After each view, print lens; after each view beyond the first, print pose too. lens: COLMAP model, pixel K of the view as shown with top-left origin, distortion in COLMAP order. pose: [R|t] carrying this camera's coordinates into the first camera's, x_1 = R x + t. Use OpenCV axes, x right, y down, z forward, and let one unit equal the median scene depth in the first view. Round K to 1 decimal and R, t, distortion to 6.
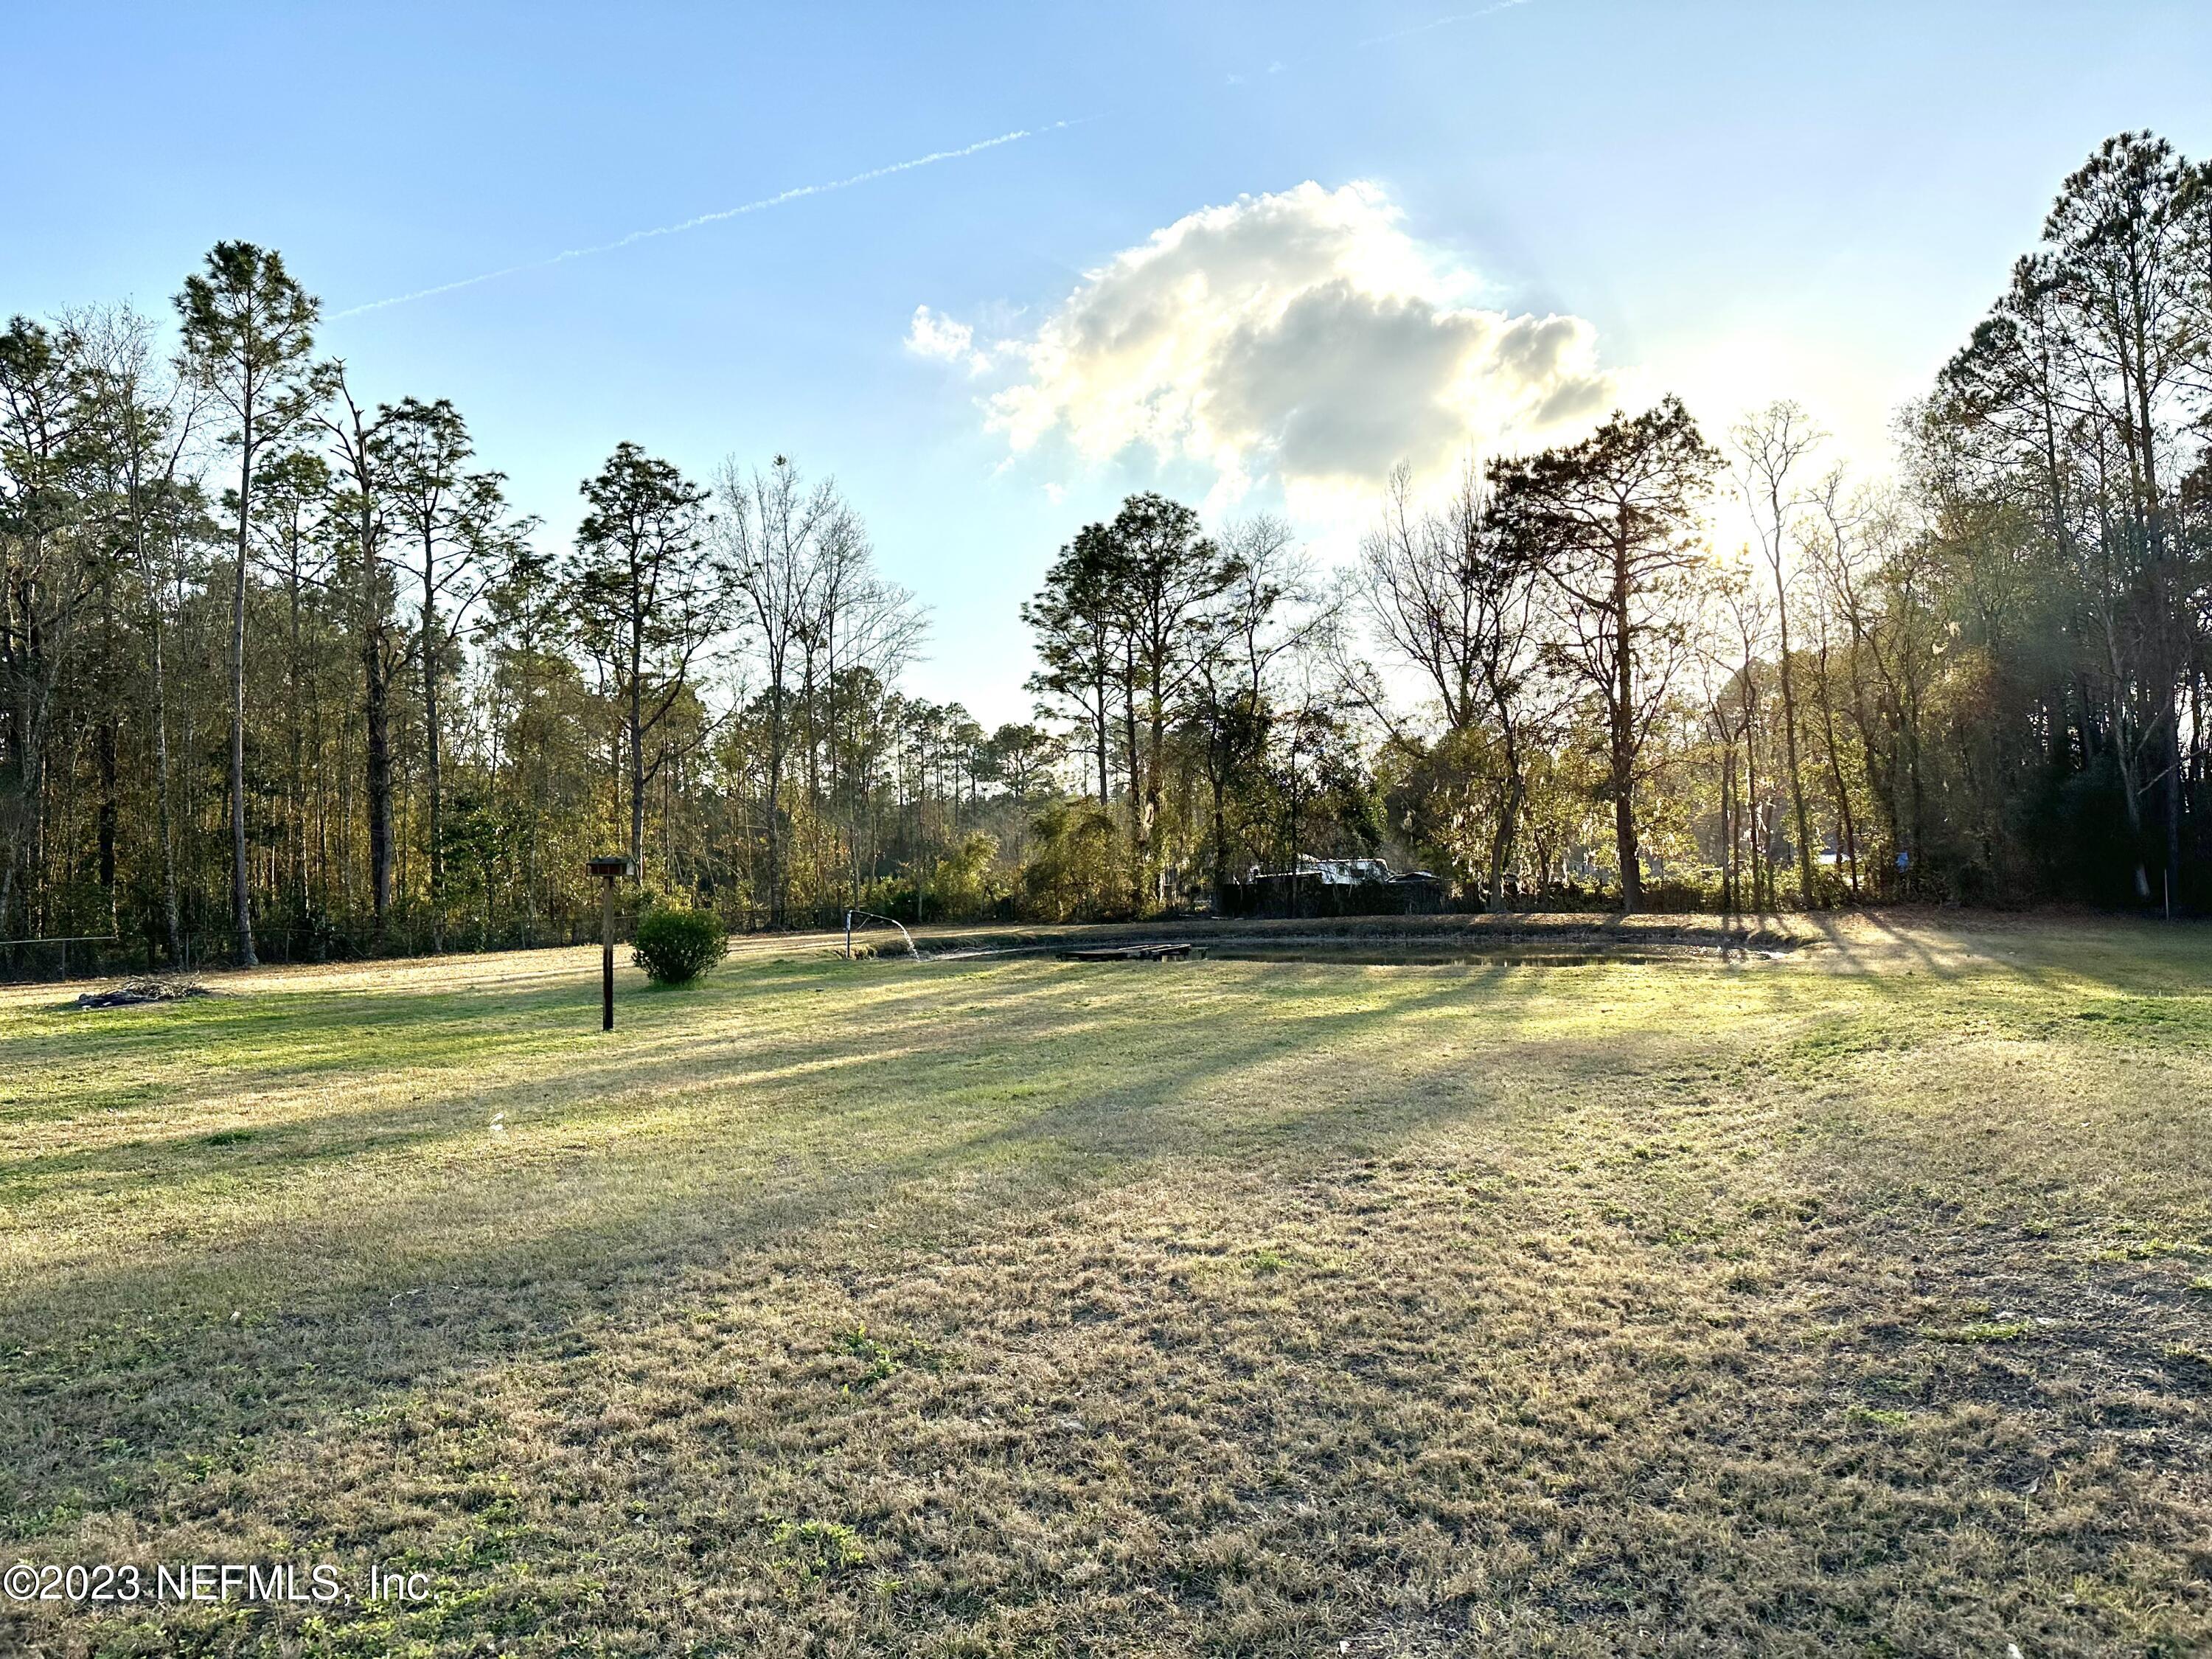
lens RADIAL K [[1462.3, 0, 1111.8], [0, 1462.3, 841.7], [0, 0, 1]] dist [0.040044, -0.079167]
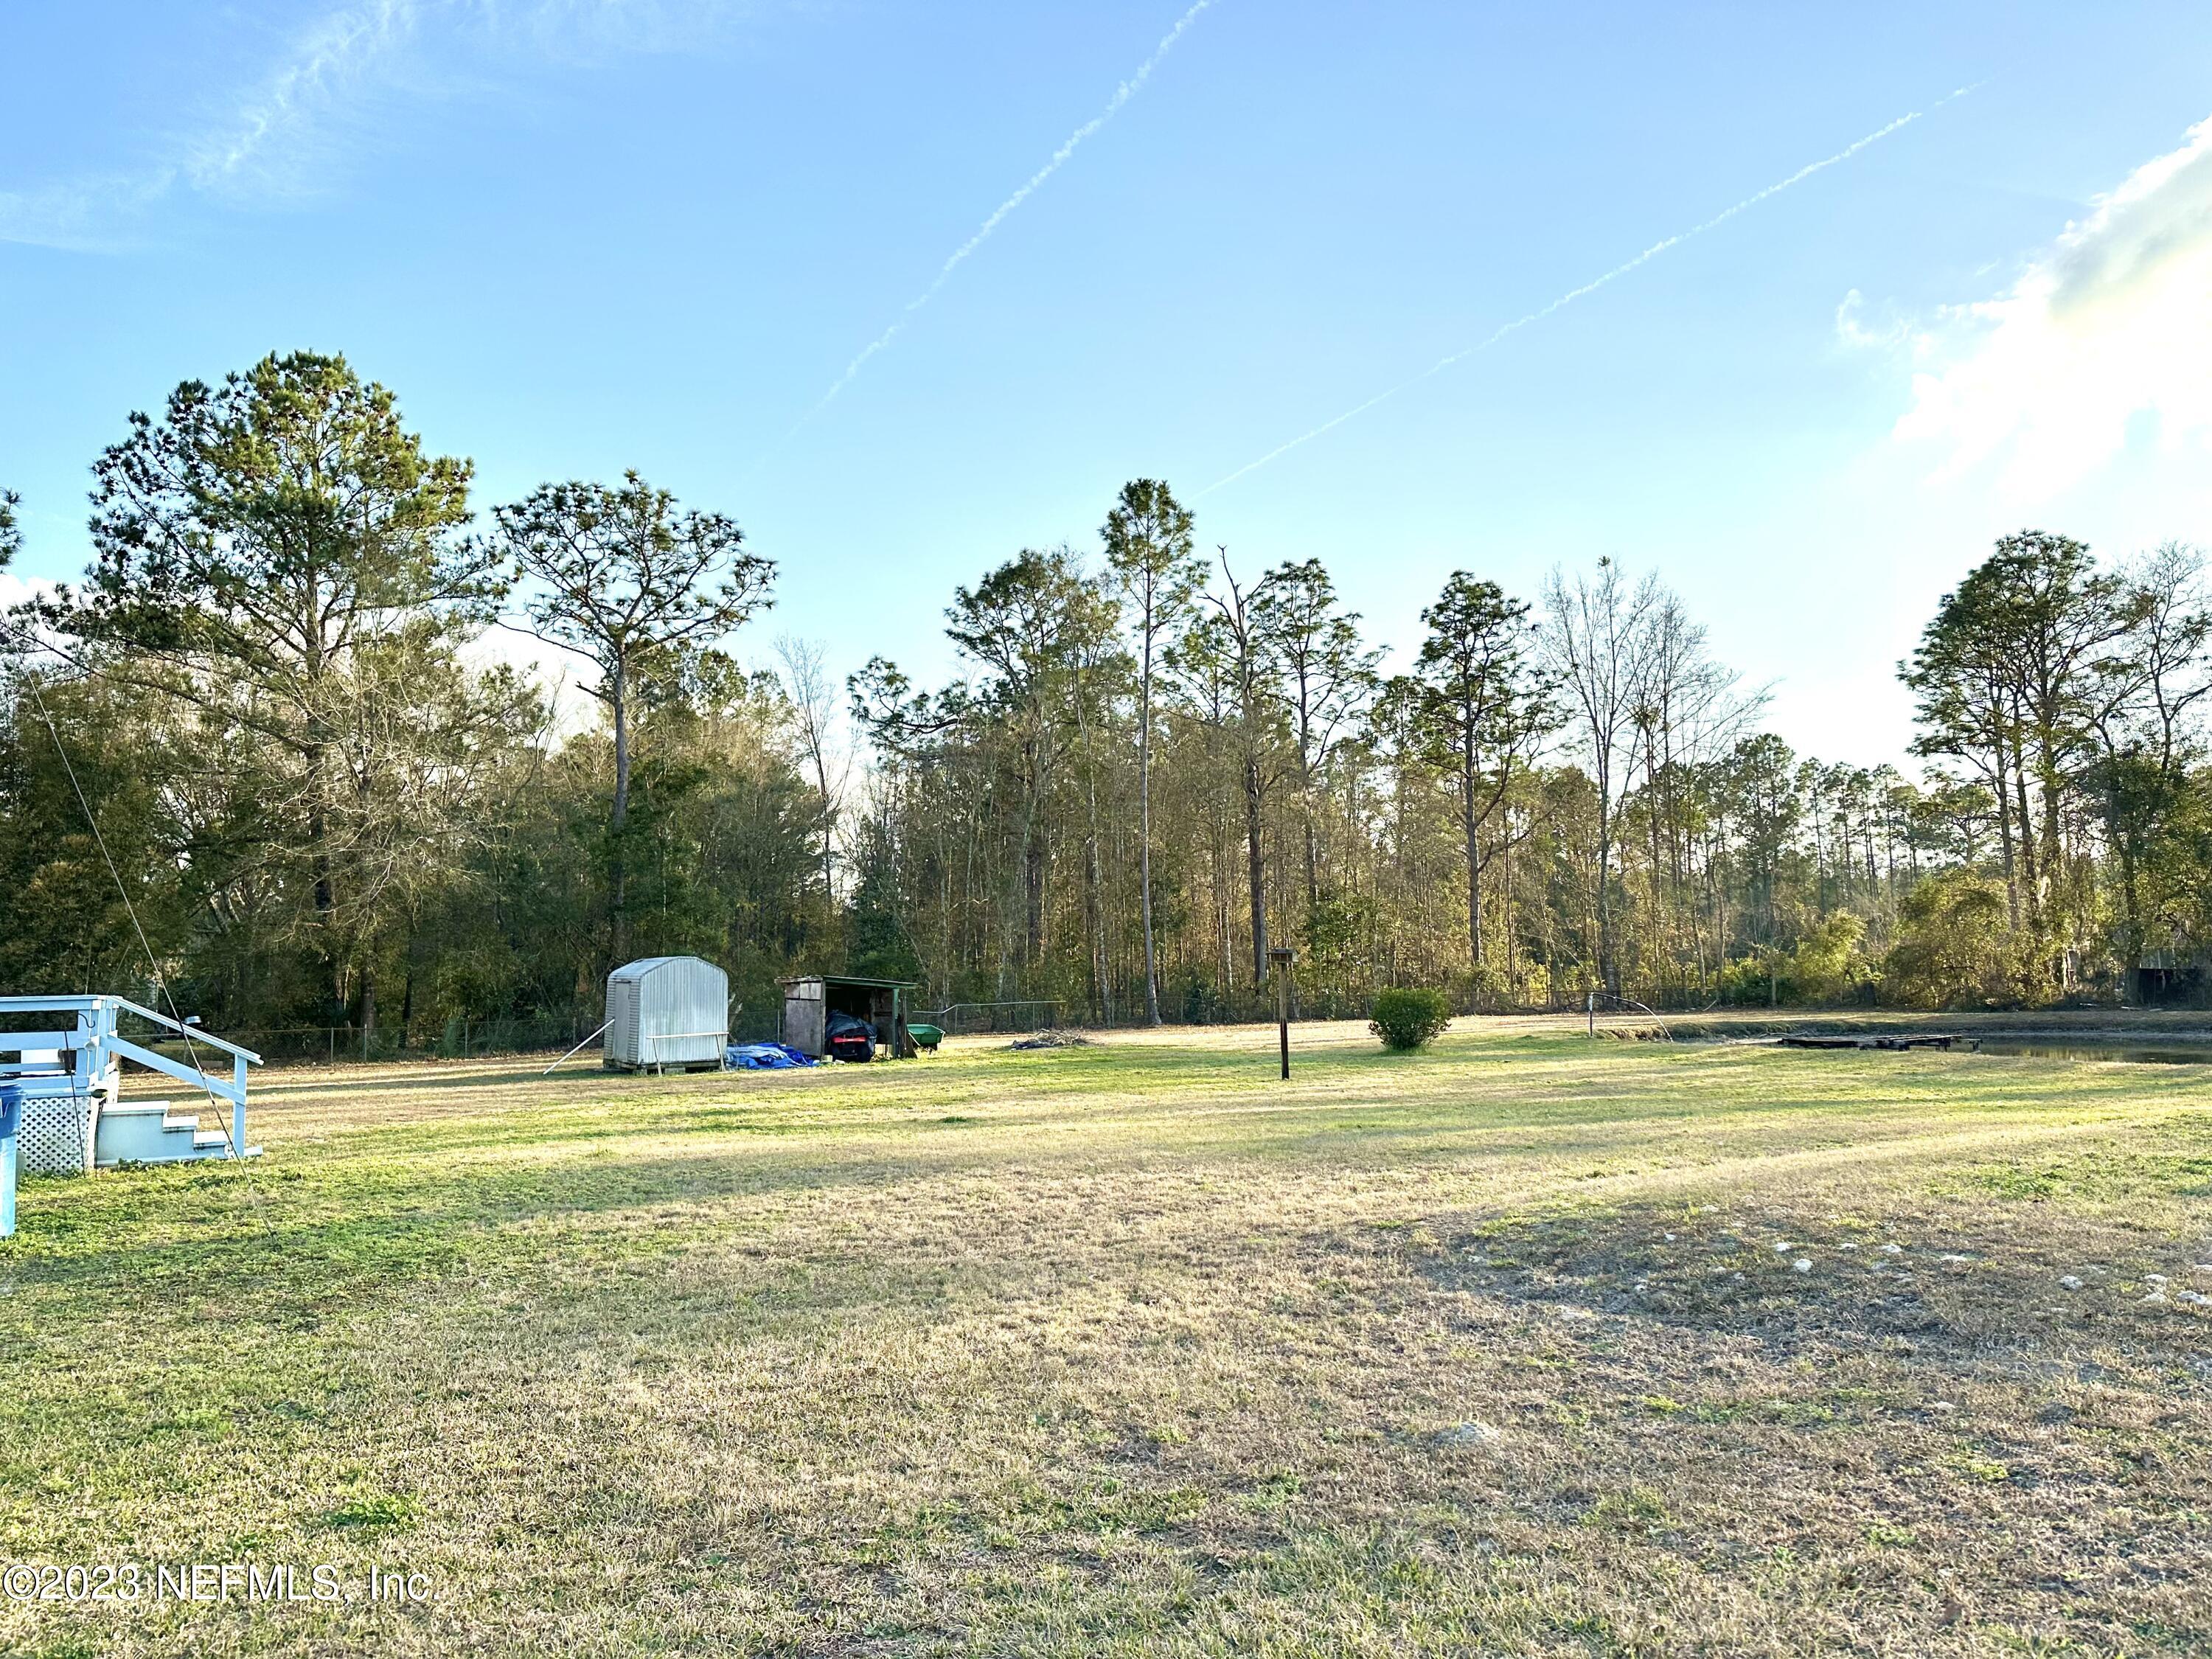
lens RADIAL K [[1462.3, 0, 1111.8], [0, 1462.3, 841.7], [0, 0, 1]] dist [0.040044, -0.079167]
pose [[0.809131, -0.041034, -0.586193, 0.104622], [0.010905, 0.998436, -0.054839, -0.005492], [0.587527, 0.037980, 0.808313, -0.056601]]
